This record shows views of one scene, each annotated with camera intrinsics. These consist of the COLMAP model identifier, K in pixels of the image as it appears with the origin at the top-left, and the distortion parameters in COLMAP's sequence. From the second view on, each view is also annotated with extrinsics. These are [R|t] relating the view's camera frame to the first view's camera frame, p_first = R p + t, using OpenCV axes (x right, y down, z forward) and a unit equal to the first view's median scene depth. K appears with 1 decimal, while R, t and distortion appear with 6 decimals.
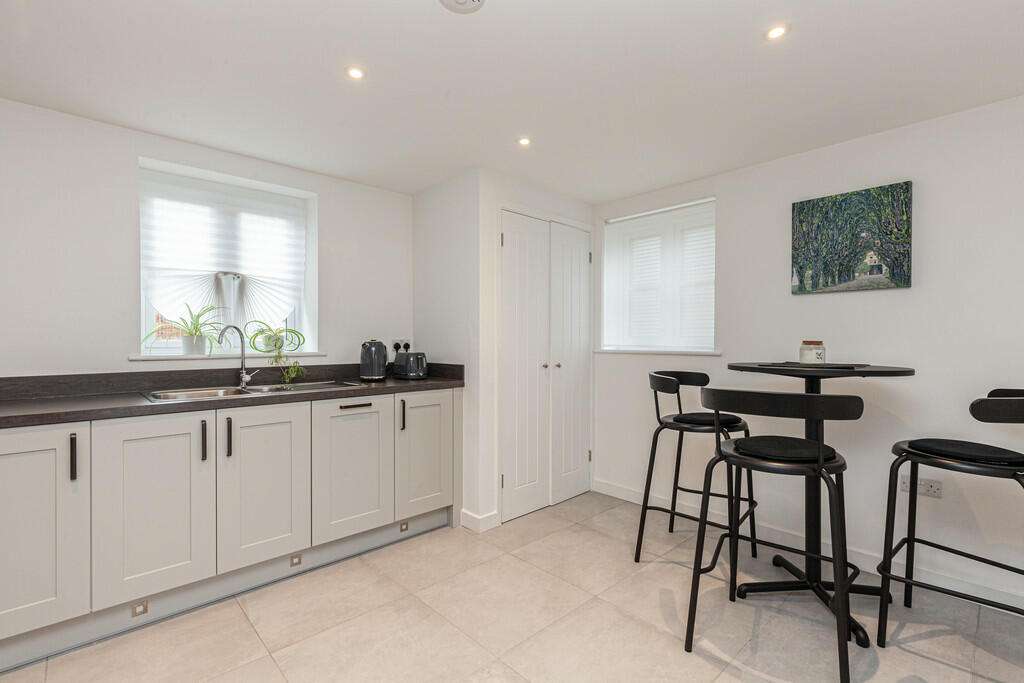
lens RADIAL K [[469.7, 0, 520.4], [0, 469.7, 343.9], [0, 0, 1]] dist [0.007193, -0.001599]
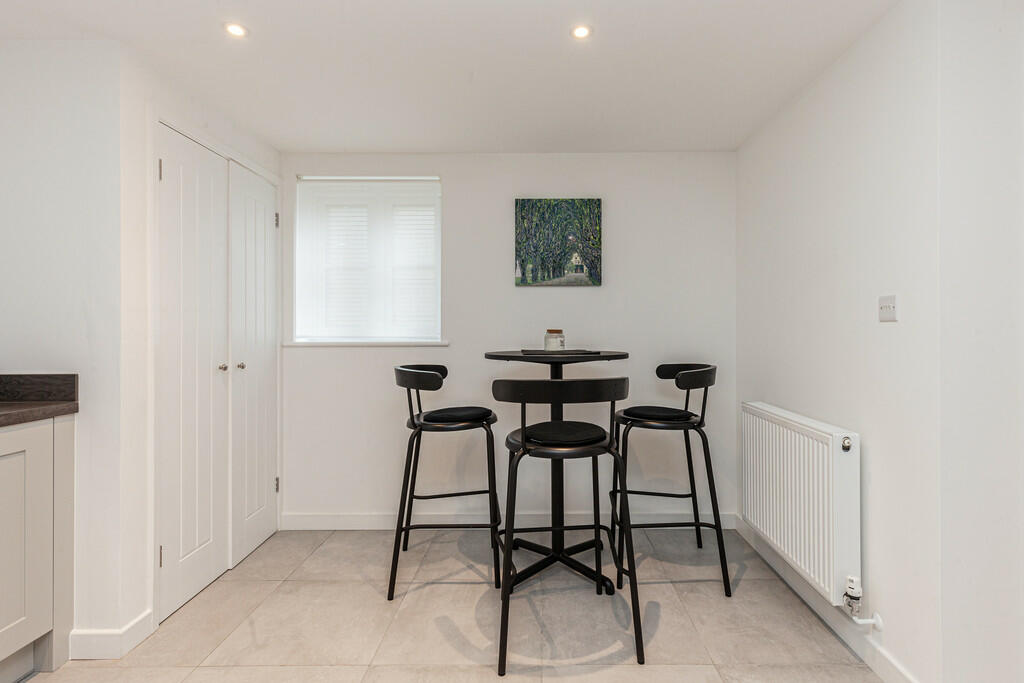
lens RADIAL K [[503.1, 0, 544.0], [0, 503.1, 328.7], [0, 0, 1]] dist [0.006366, -0.000805]
pose [[0.686938, -0.001377, 0.726715, -0.197214], [0.009103, 0.999936, -0.006711, -0.000966], [-0.726659, 0.011225, 0.686907, 0.187145]]
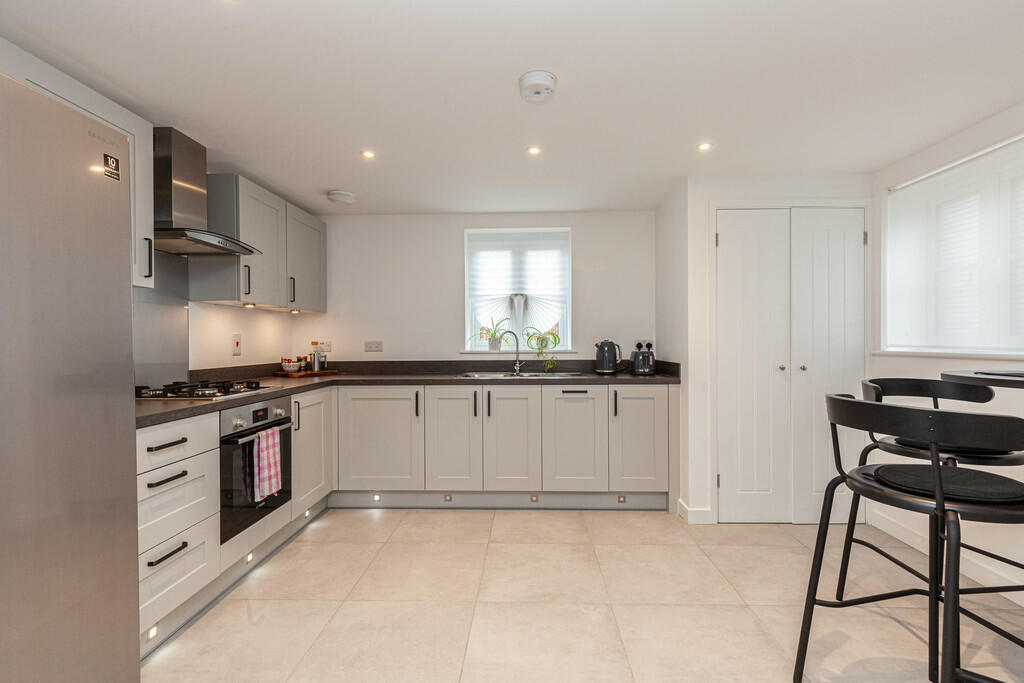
lens RADIAL K [[469.7, 0, 514.4], [0, 469.7, 342.2], [0, 0, 1]] dist [0.007193, -0.001599]
pose [[0.696400, -0.001725, -0.717651, 0.426476], [-0.001135, 0.999993, -0.003505, 0.001230], [0.717653, 0.003255, 0.696394, -0.012917]]
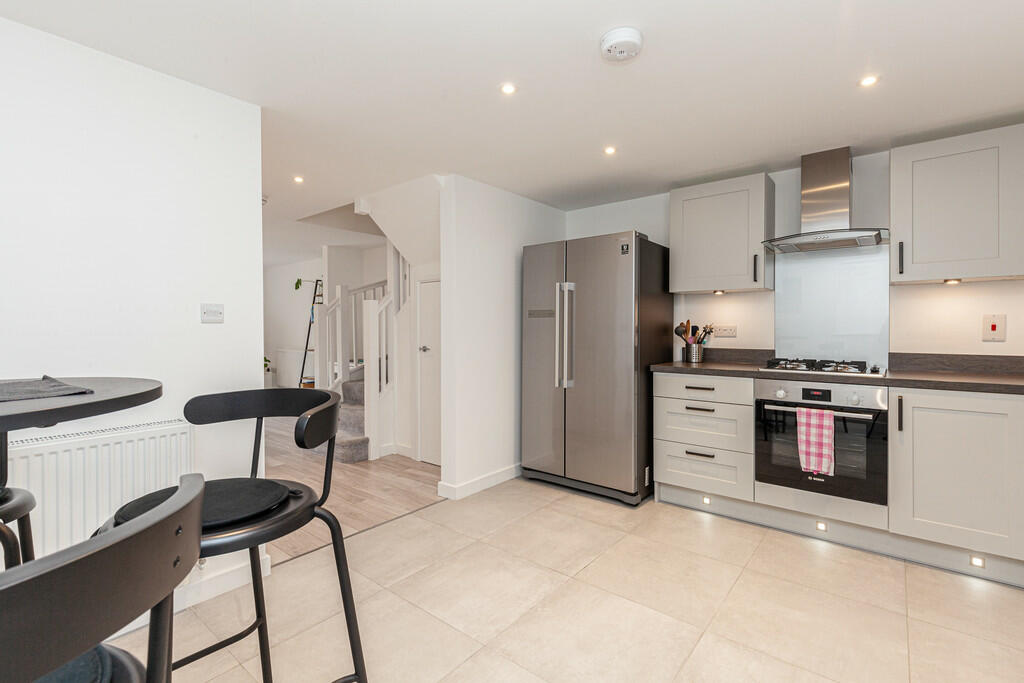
lens RADIAL K [[469.7, 0, 513.8], [0, 469.7, 333.2], [0, 0, 1]] dist [0.007193, -0.001599]
pose [[-0.992883, 0.004717, -0.118999, 0.160267], [0.002645, 0.999842, 0.017564, -0.005351], [0.119063, 0.017125, -0.992739, 1.158823]]
